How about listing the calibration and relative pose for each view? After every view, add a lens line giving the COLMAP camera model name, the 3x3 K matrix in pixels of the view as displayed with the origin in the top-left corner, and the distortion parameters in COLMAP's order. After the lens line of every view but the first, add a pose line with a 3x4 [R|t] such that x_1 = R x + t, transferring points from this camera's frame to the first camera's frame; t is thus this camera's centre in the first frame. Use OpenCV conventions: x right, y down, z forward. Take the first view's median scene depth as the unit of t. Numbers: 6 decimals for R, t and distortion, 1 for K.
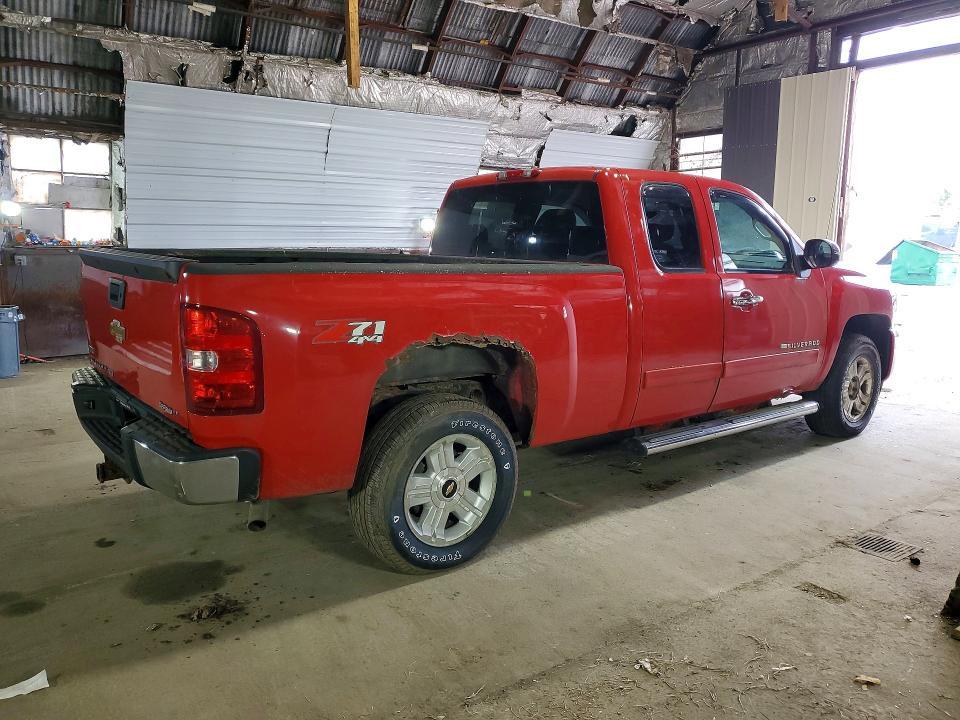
lens RADIAL K [[753.2, 0, 480.5], [0, 753.2, 386.8], [0, 0, 1]] dist [-0.006867, 0.005229]
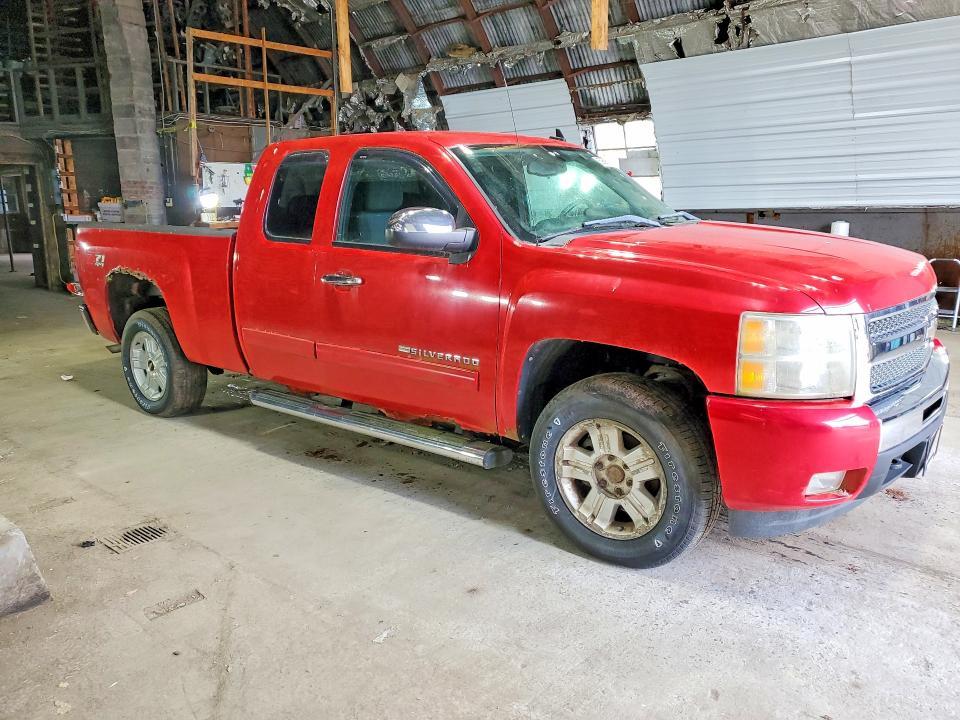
lens RADIAL K [[799.5, 0, 514.6], [0, 799.5, 358.4], [0, 0, 1]] dist [0.003028, 0.005818]
pose [[0.194836, 0.176203, -0.964879, 0.780338], [-0.166918, 0.975338, 0.144407, -0.113282], [0.966529, 0.132919, 0.219443, 0.610360]]
